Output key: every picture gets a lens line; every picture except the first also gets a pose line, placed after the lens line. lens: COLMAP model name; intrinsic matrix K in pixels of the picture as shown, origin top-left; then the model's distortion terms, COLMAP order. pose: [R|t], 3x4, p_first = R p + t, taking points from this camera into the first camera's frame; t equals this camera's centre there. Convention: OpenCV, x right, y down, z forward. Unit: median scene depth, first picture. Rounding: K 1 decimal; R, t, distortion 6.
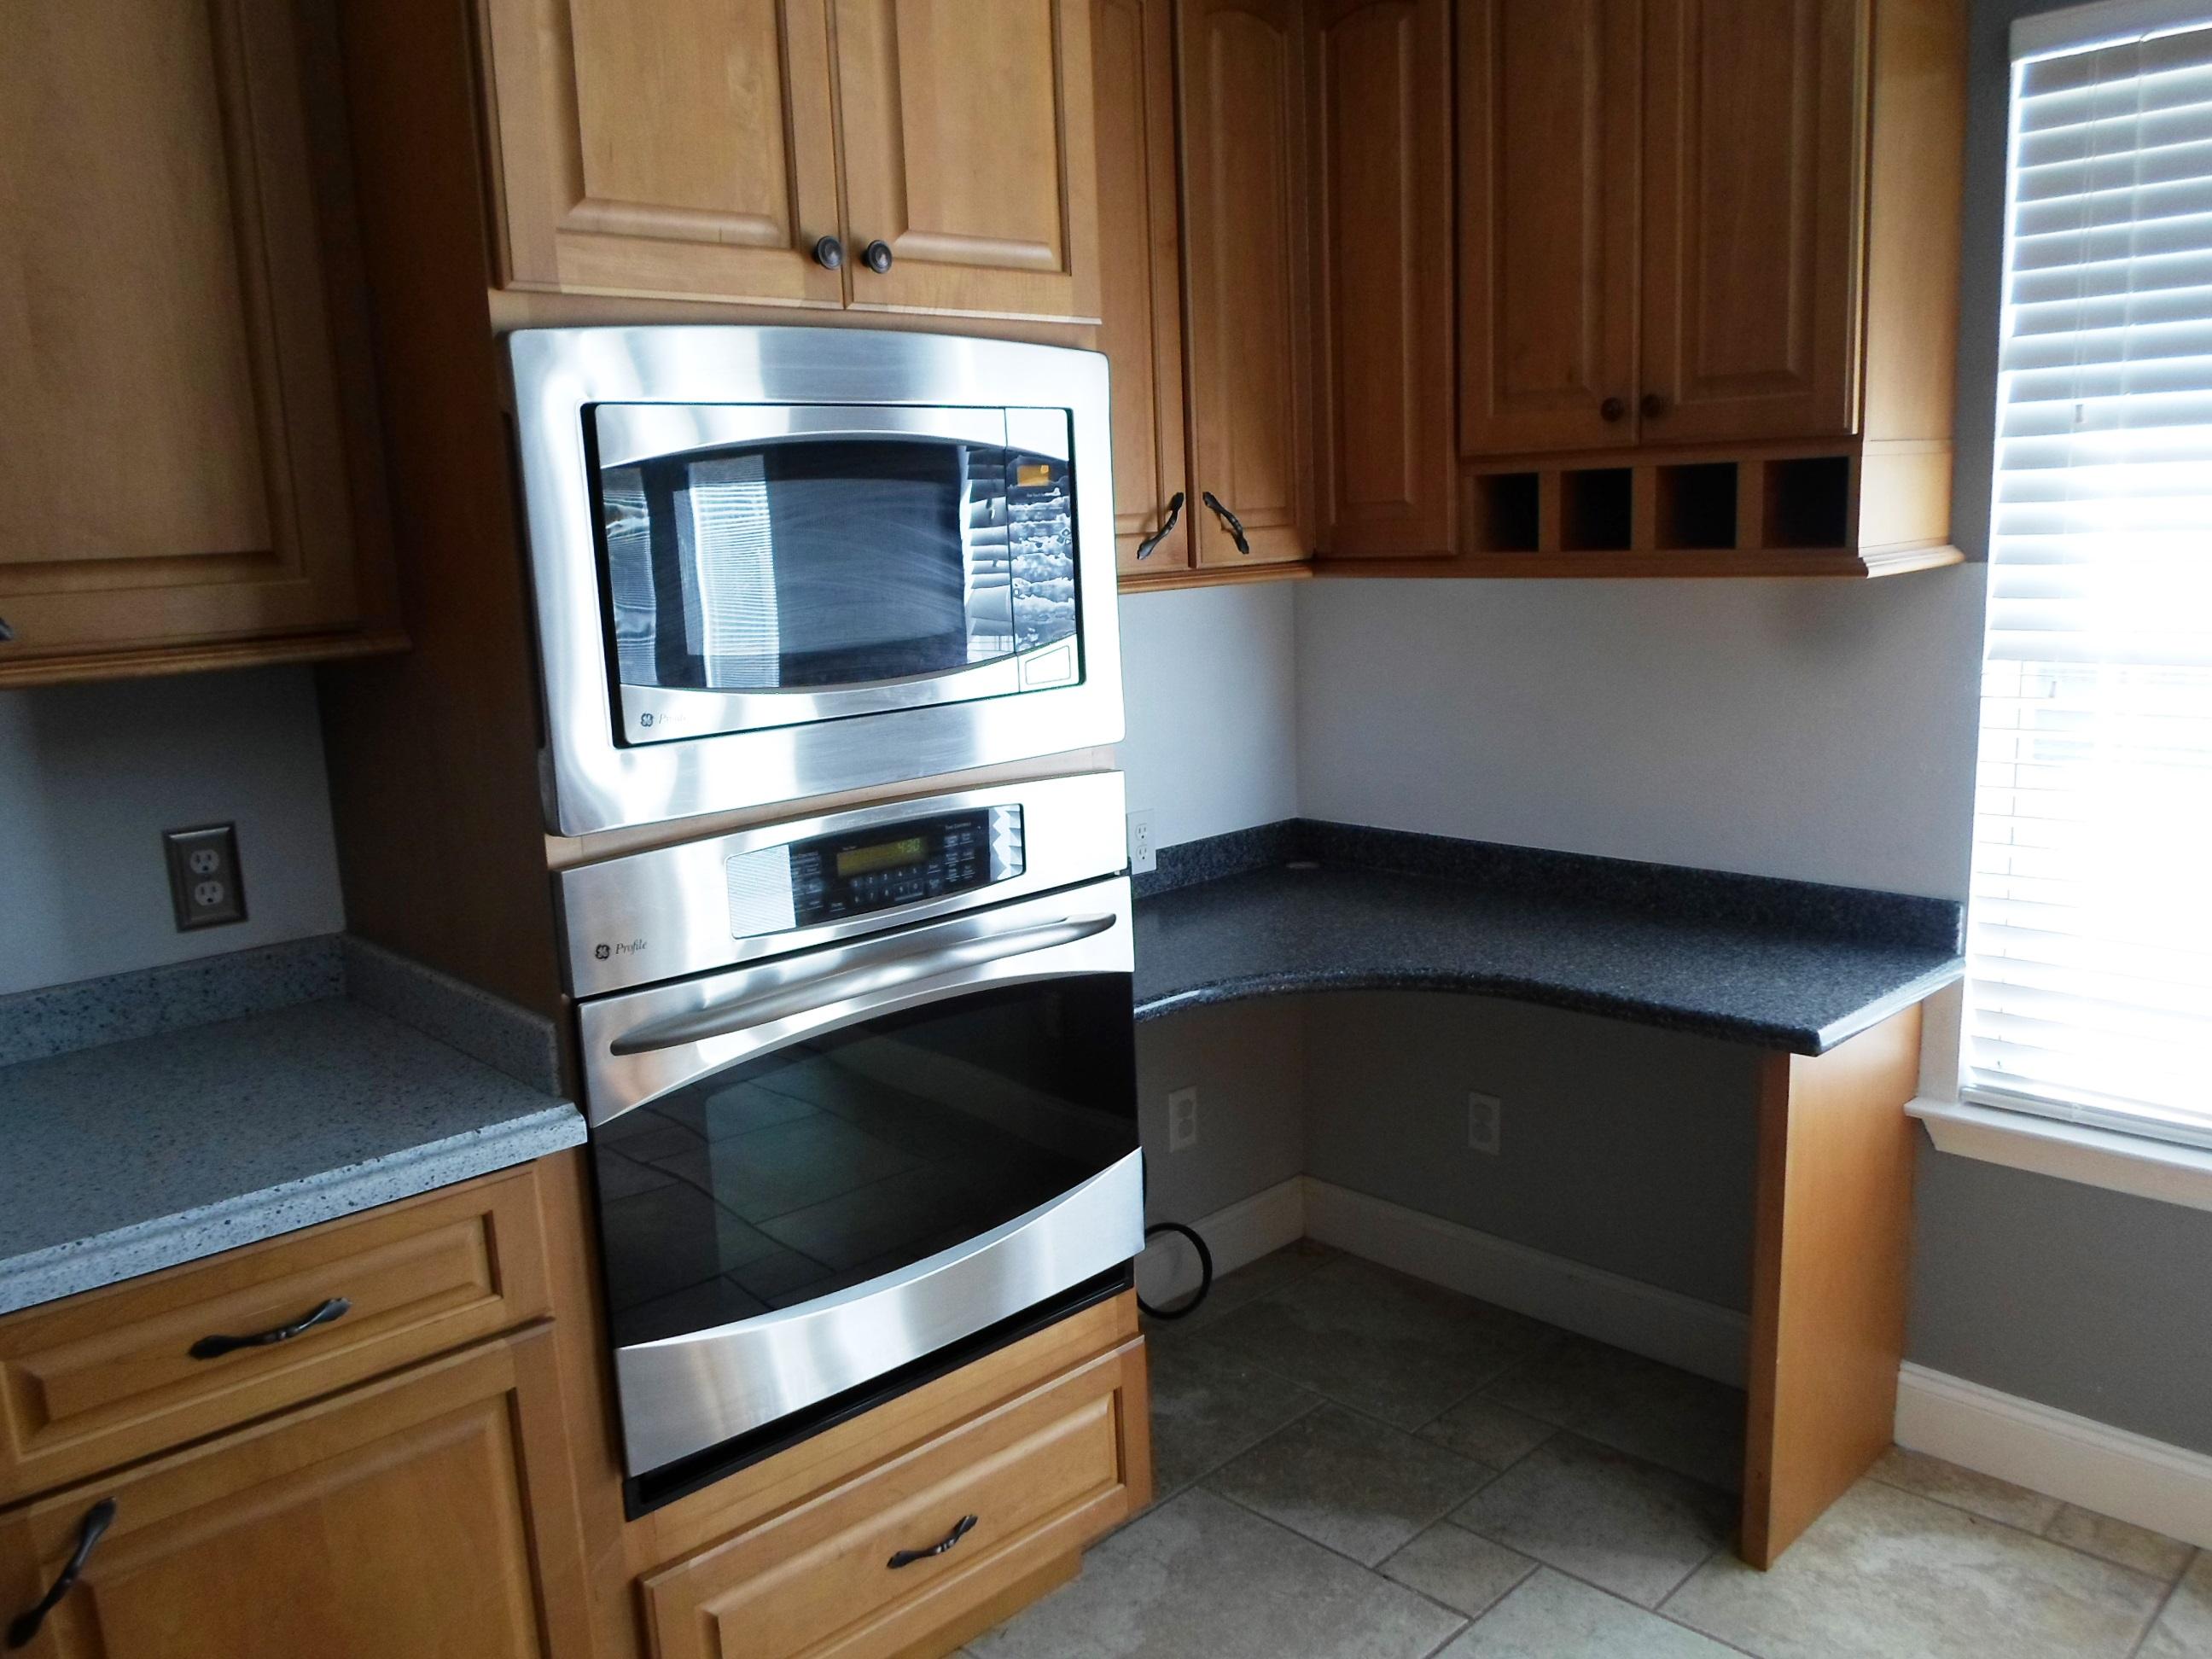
lens RADIAL K [[1681.9, 0, 1093.4], [0, 1681.9, 833.0], [0, 0, 1]] dist [-0.039015, -0.006941]
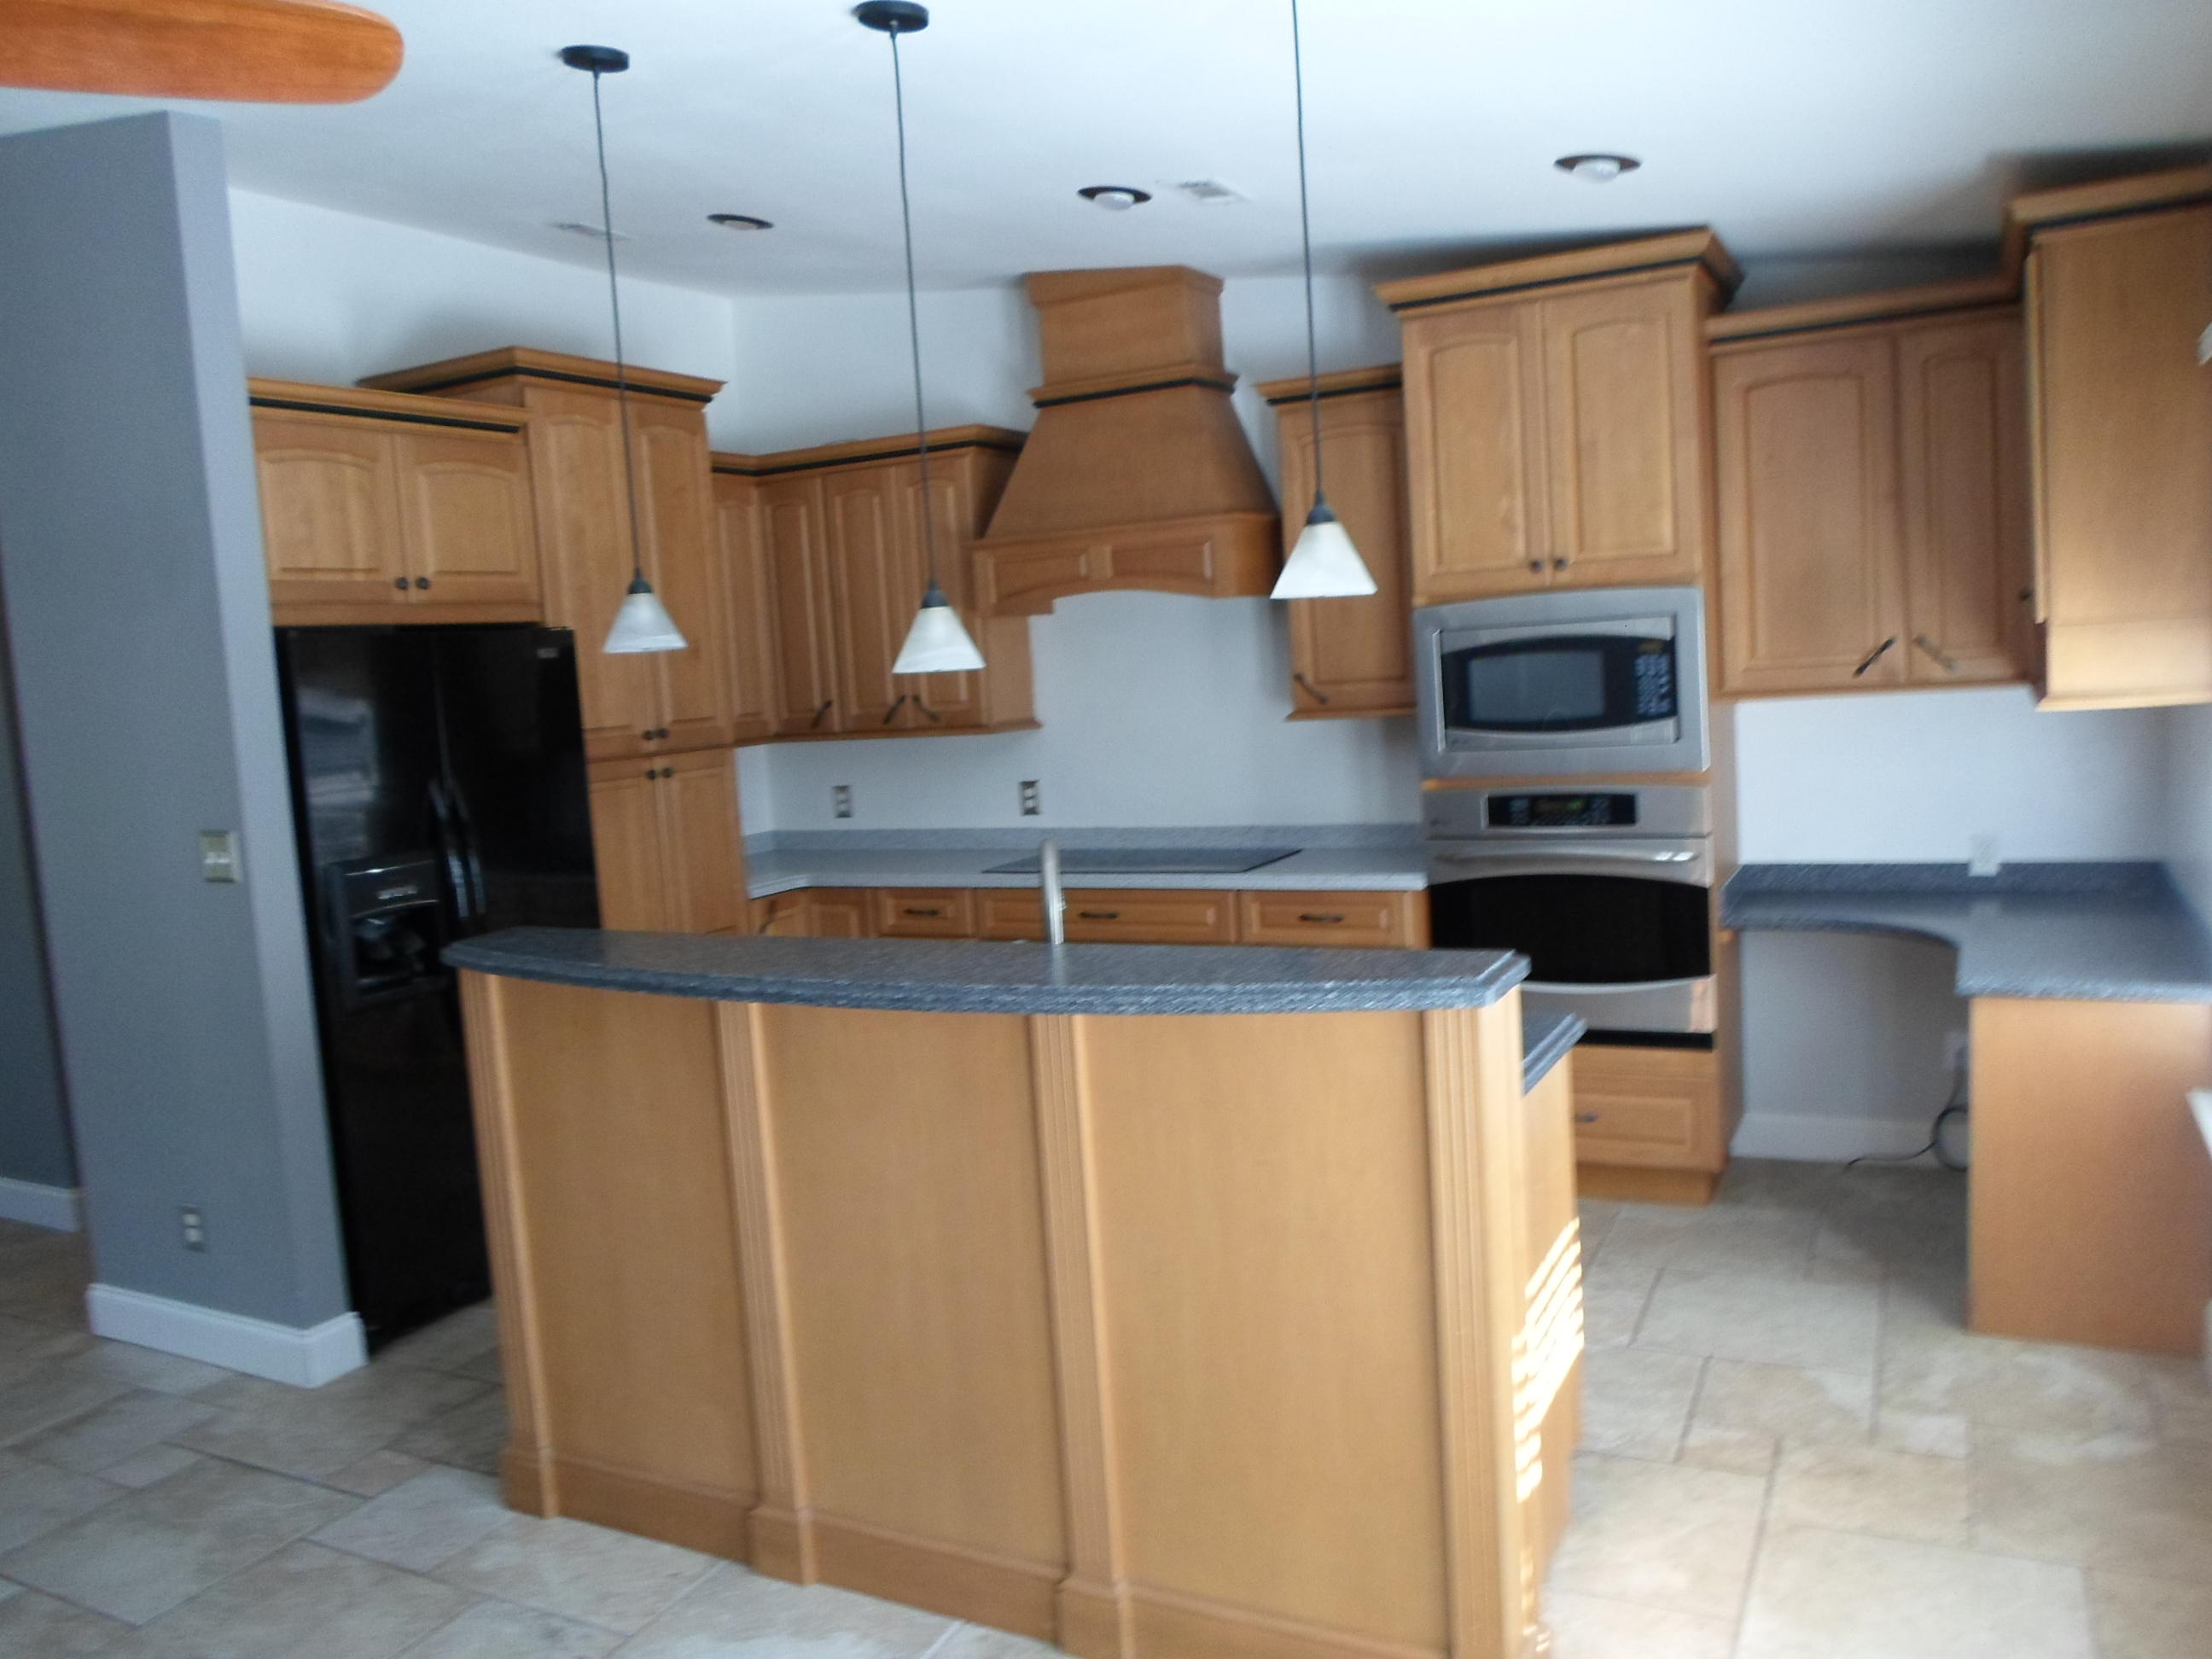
lens RADIAL K [[1681.9, 0, 1113.0], [0, 1681.9, 823.9], [0, 0, 1]] dist [-0.039015, -0.006941]
pose [[0.329463, 0.109218, -0.937830, 1.606061], [-0.120323, 0.990045, 0.073029, -0.050333], [0.936470, 0.088782, 0.339324, -0.342039]]
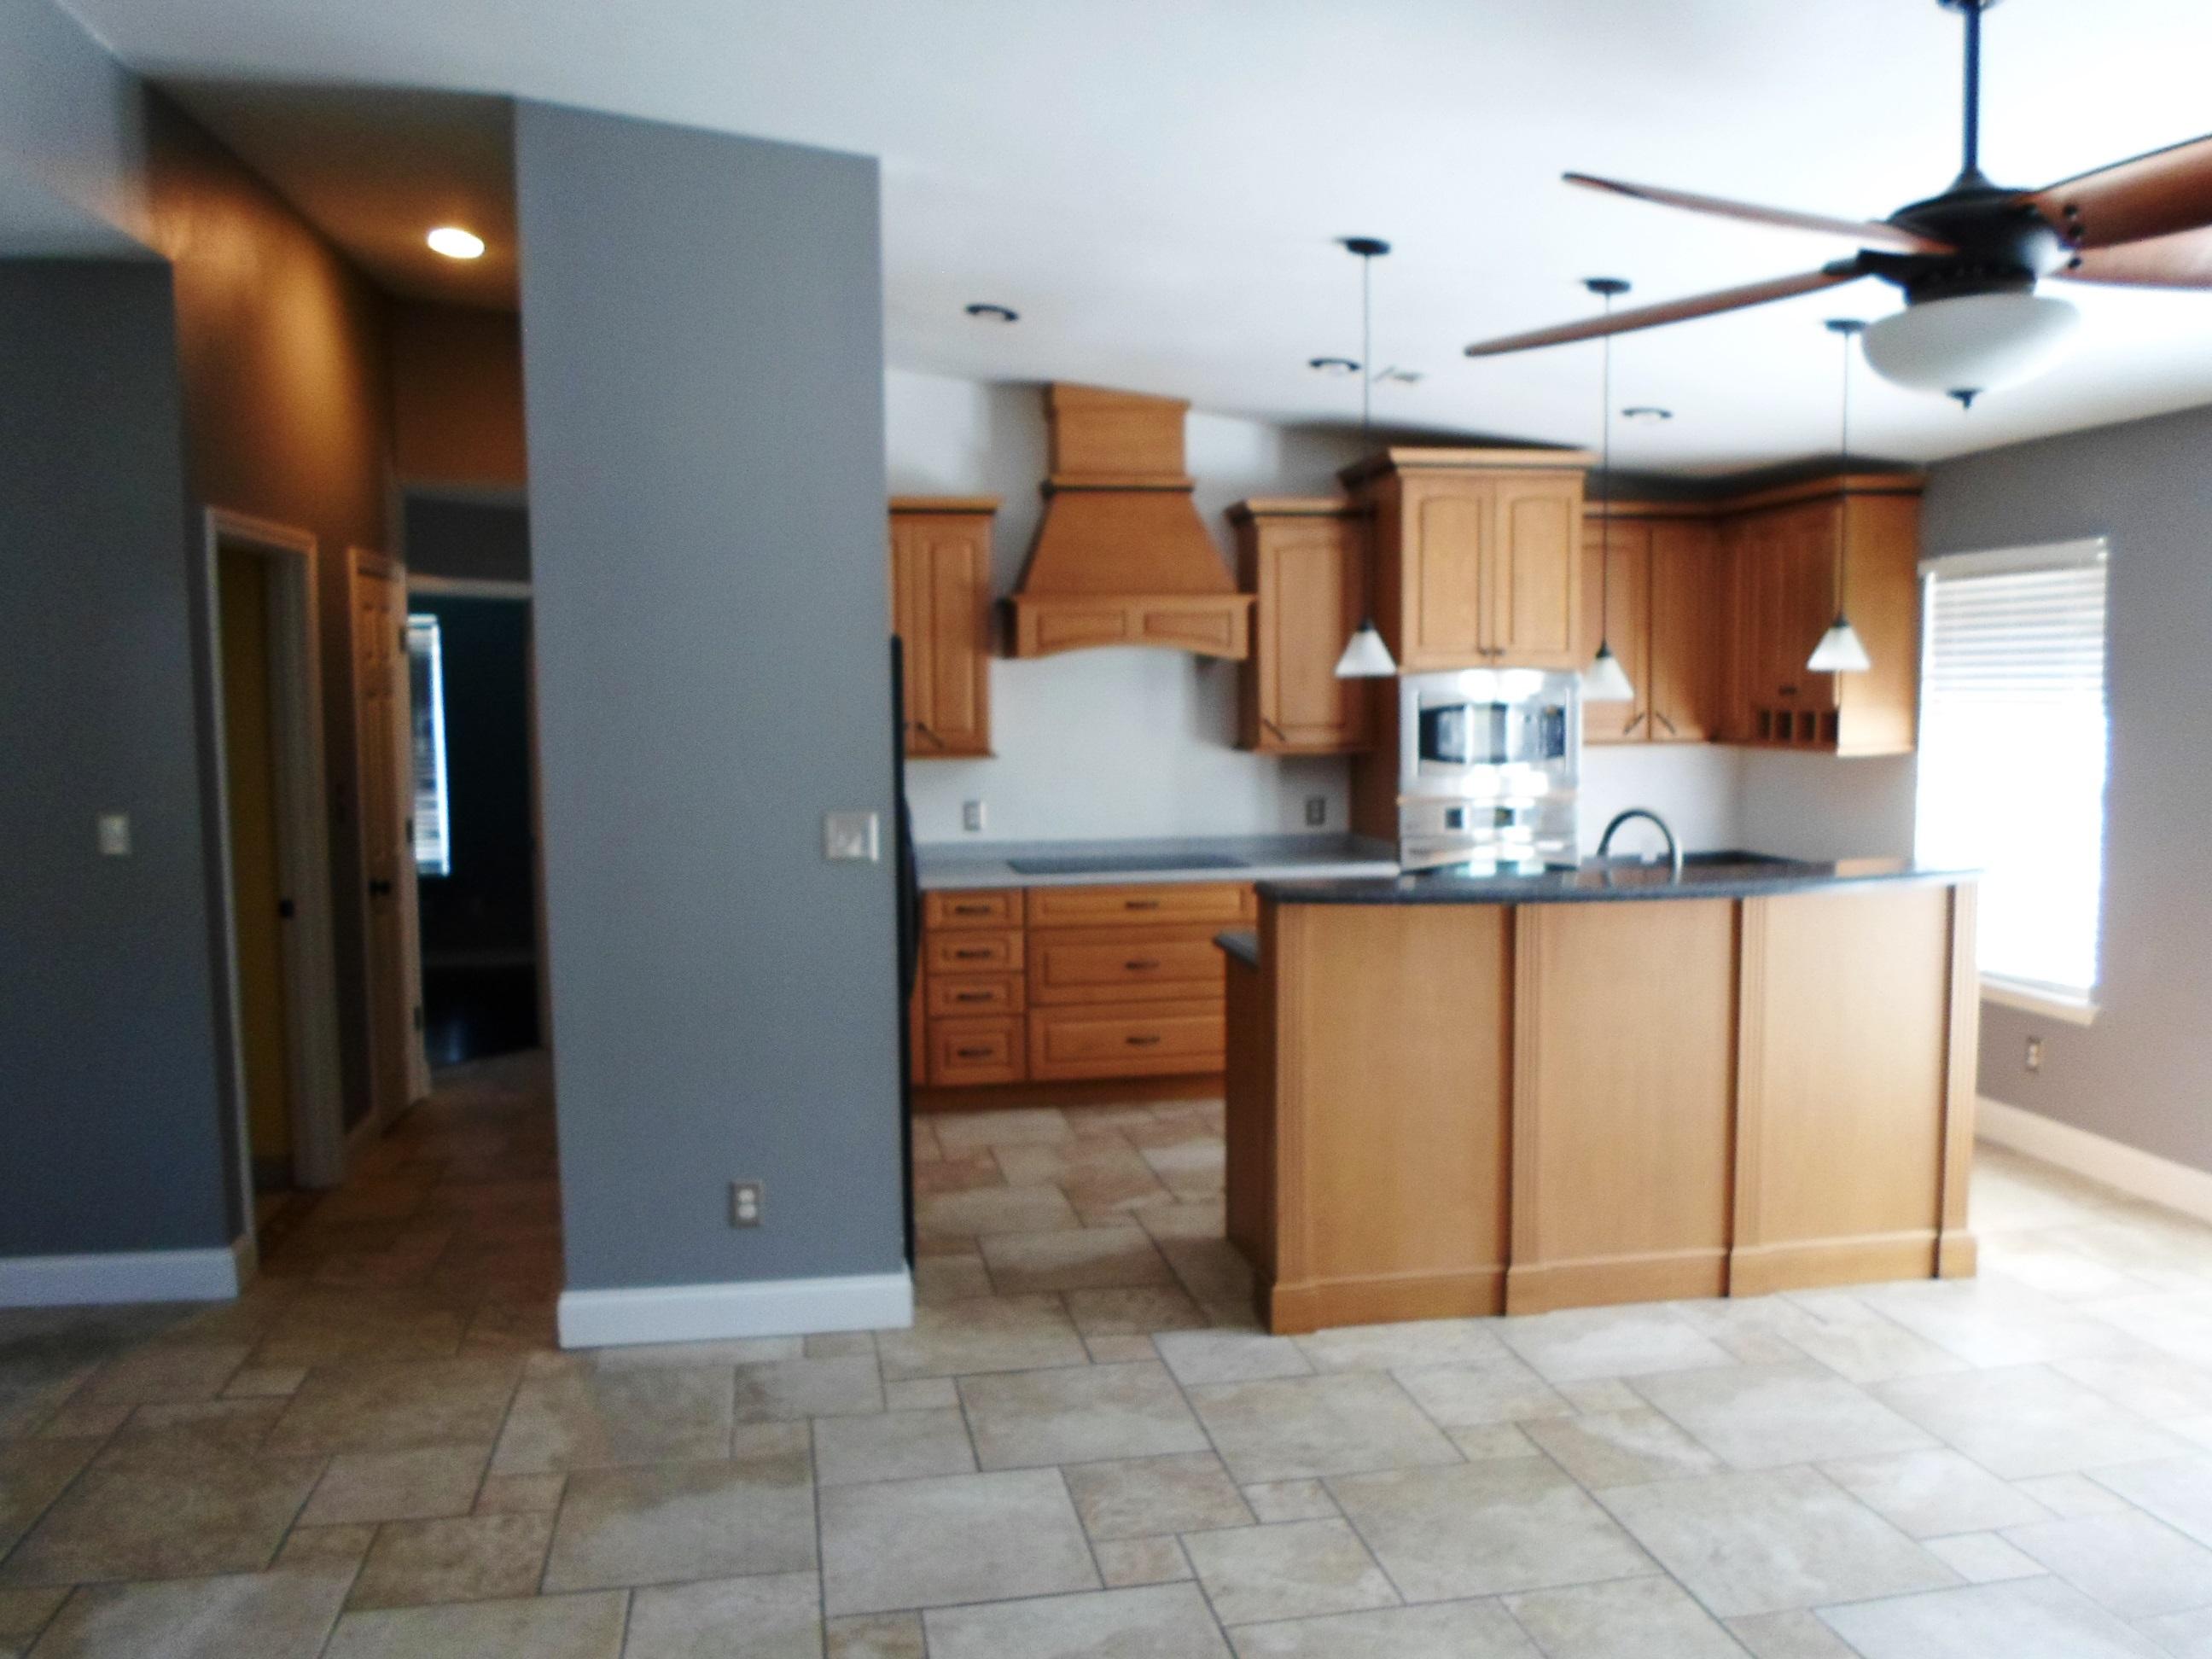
lens RADIAL K [[1681.9, 0, 1099.2], [0, 1681.9, 840.2], [0, 0, 1]] dist [-0.039015, -0.006941]
pose [[0.837279, 0.079606, -0.540950, 0.932822], [-0.122040, 0.991595, -0.042969, 0.269569], [0.532983, 0.101994, 0.839956, -2.045591]]
